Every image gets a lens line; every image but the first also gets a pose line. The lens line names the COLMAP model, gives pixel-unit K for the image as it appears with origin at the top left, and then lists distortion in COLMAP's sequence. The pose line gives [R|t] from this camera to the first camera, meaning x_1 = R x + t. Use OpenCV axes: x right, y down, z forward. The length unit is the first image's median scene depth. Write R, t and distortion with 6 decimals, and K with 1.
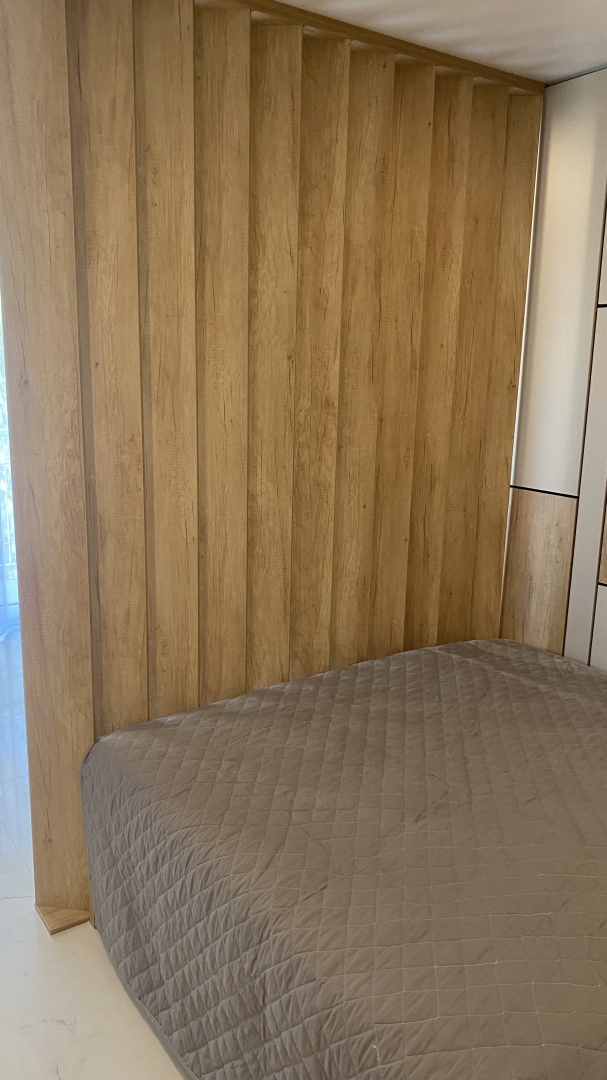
lens RADIAL K [[832.6, 0, 308.6], [0, 832.6, 542.6], [0, 0, 1]] dist [0.039826, -0.051218]
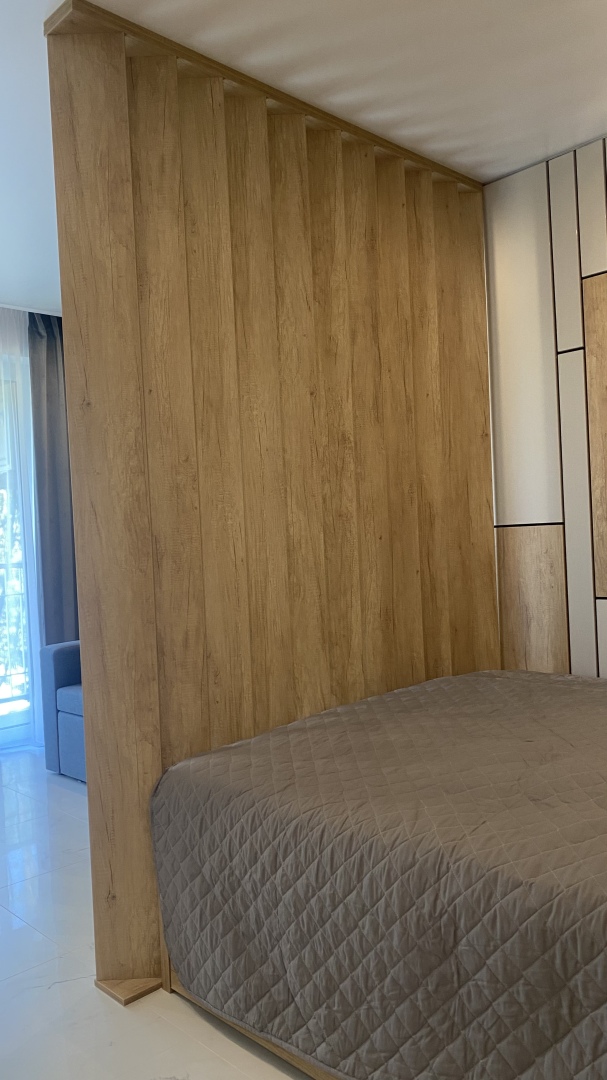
lens RADIAL K [[828.6, 0, 309.6], [0, 828.6, 534.4], [0, 0, 1]] dist [0.058117, -0.079434]
pose [[0.984479, -0.070989, 0.160505, -0.207570], [0.103112, 0.974013, -0.201657, 0.168779], [-0.142019, 0.215077, 0.966215, 0.003131]]
